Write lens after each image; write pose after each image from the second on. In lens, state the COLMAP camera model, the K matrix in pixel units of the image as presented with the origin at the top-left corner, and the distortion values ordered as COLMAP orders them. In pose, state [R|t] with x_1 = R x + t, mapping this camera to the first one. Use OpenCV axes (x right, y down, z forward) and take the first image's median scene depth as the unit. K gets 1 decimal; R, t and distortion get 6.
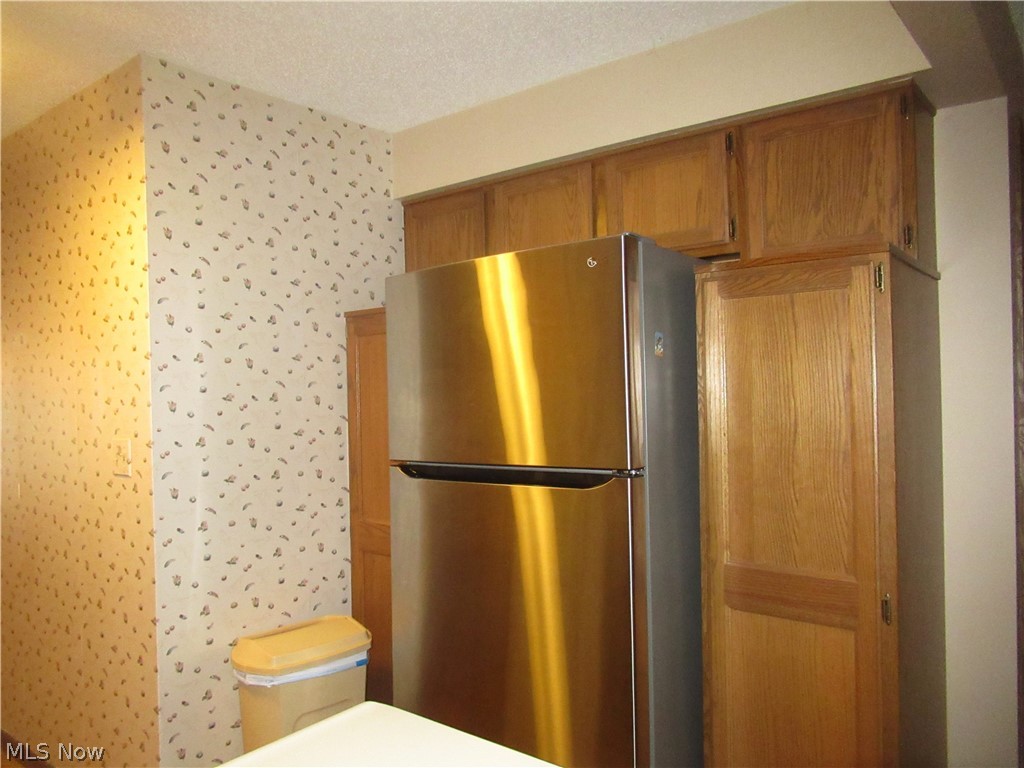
lens RADIAL K [[746.2, 0, 512.4], [0, 746.2, 377.4], [0, 0, 1]] dist [-0.041371, -0.000306]
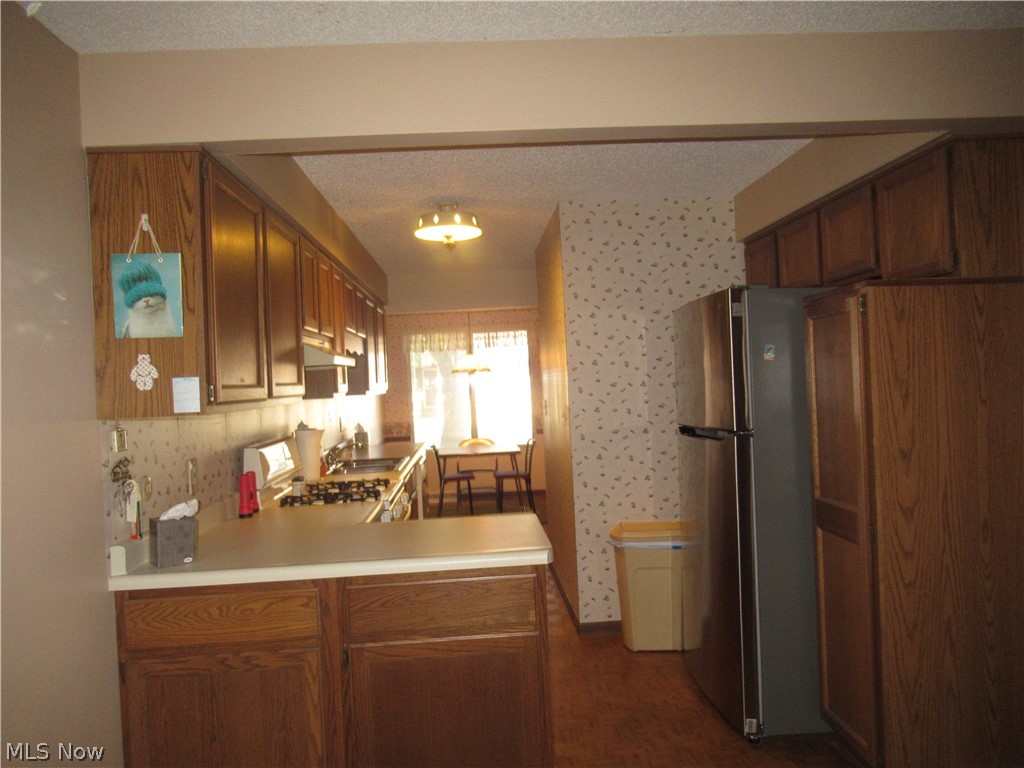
lens RADIAL K [[746.2, 0, 501.8], [0, 746.2, 361.7], [0, 0, 1]] dist [-0.041371, -0.000306]
pose [[0.649941, -0.022860, -0.759641, 0.799545], [0.034101, 0.999418, -0.000899, -0.033639], [0.759220, -0.025320, 0.650342, -0.344163]]
